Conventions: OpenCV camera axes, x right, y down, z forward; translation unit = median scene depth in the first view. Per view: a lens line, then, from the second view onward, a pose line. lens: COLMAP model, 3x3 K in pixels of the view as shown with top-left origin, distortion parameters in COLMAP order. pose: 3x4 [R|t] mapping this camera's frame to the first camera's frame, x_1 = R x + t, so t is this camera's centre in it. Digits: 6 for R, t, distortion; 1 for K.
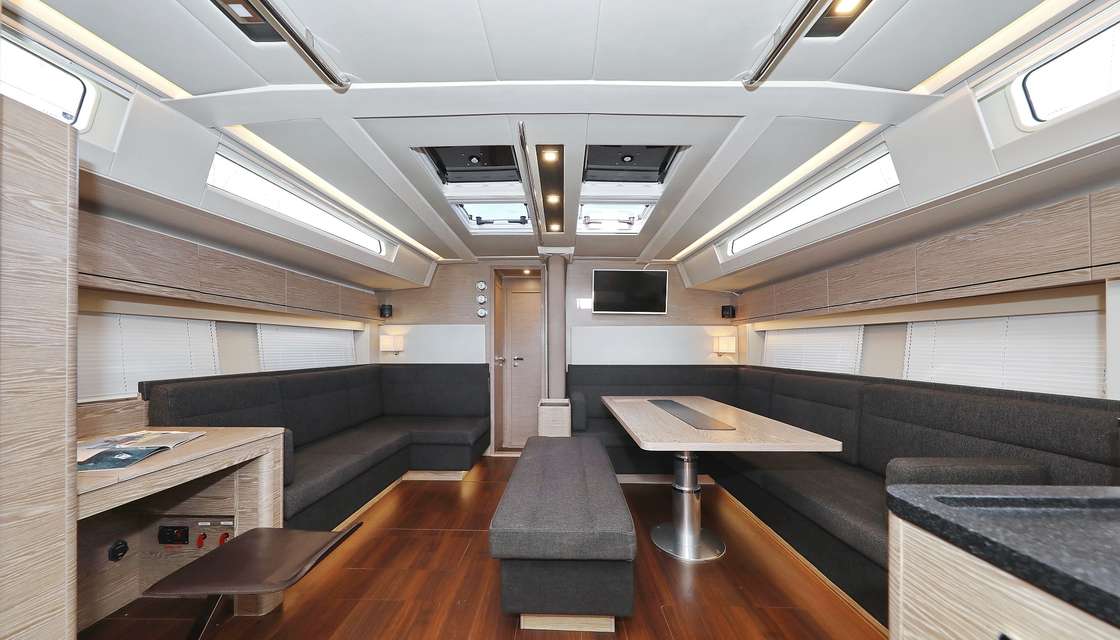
lens RADIAL K [[363.7, 0, 547.9], [0, 363.7, 348.1], [0, 0, 1]] dist [-0.001577, 0.000213]
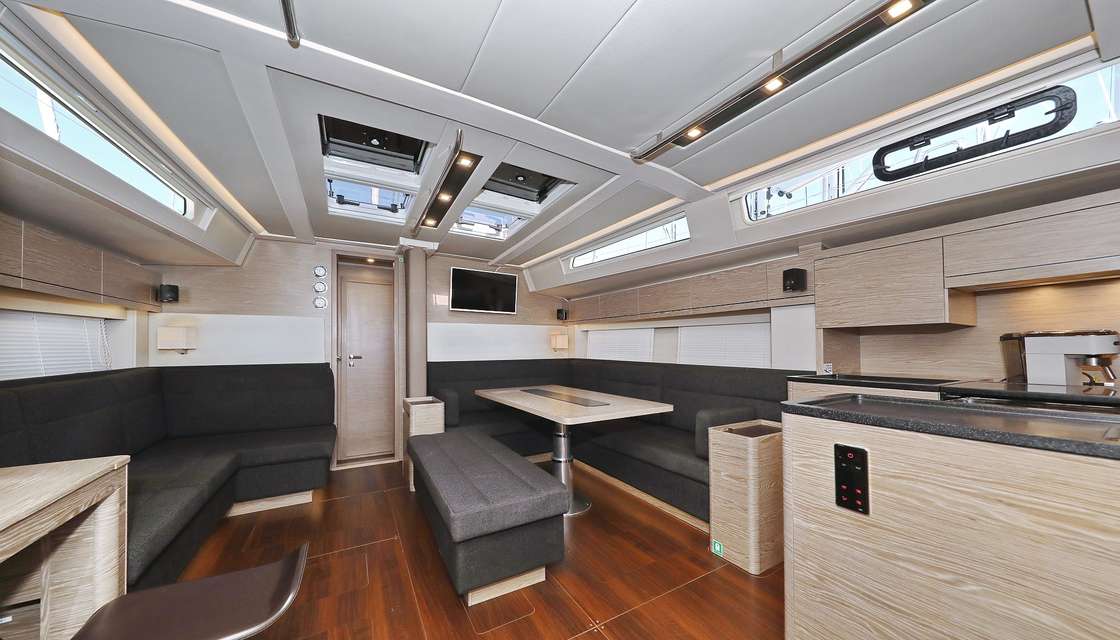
lens RADIAL K [[363.7, 0, 547.7], [0, 363.7, 350.0], [0, 0, 1]] dist [-0.001577, 0.000213]
pose [[0.863823, -0.019705, 0.503410, -0.232759], [0.014836, 0.999796, 0.013676, 0.002840], [-0.503577, -0.004345, 0.863939, -0.025038]]
